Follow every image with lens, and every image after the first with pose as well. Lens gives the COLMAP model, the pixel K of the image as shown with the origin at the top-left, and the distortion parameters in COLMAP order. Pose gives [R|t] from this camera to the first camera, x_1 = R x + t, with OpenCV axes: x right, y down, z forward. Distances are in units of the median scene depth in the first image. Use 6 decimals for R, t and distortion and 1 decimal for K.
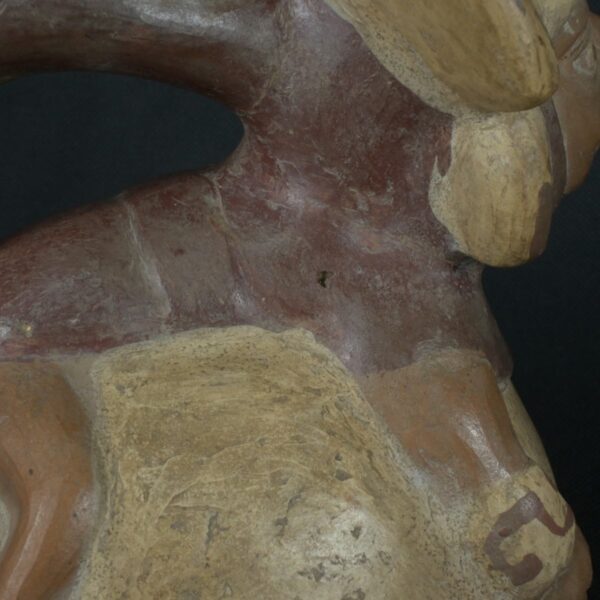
lens RADIAL K [[1480.7, 0, 300.0], [0, 1480.7, 300.0], [0, 0, 1]] dist [0.010772, 0.026010]
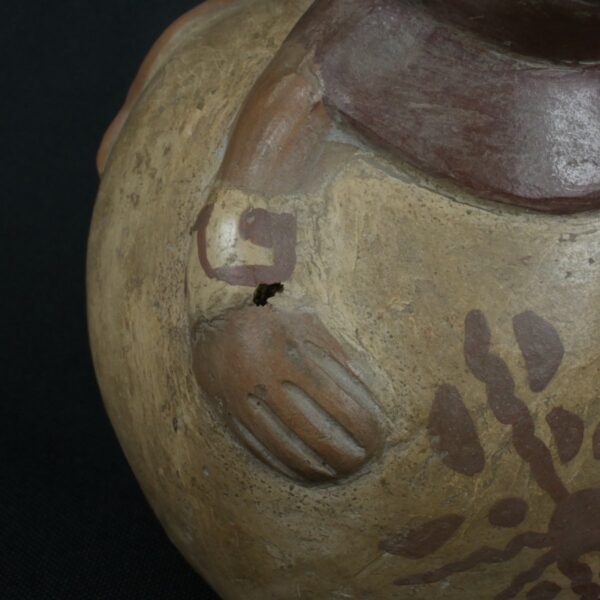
lens RADIAL K [[1480.7, 0, 300.0], [0, 1480.7, 300.0], [0, 0, 1]] dist [0.010772, 0.026010]
pose [[-0.029318, 0.385474, -0.922253, 0.979974], [-0.456543, 0.815625, 0.355421, -0.156914], [0.889218, 0.431469, 0.152073, 0.943203]]
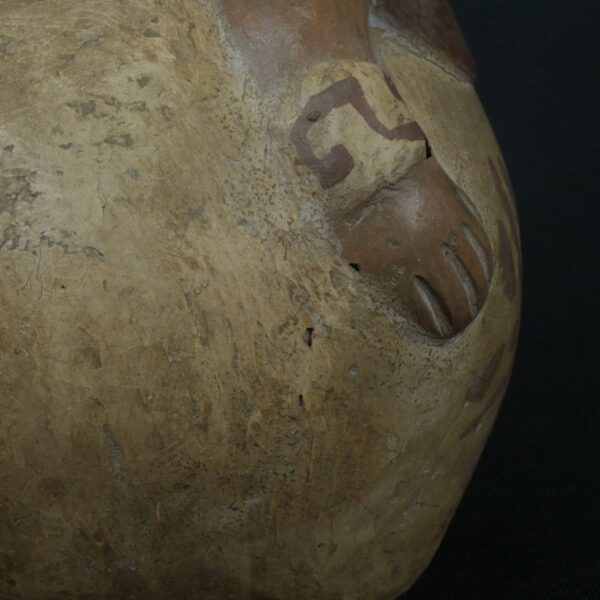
lens RADIAL K [[1480.7, 0, 300.0], [0, 1480.7, 300.0], [0, 0, 1]] dist [0.010772, 0.026010]
pose [[0.891397, 0.074307, -0.447090, 0.530948], [-0.214929, 0.937797, -0.272657, 0.499384], [0.399019, 0.339138, 0.851921, 0.292072]]
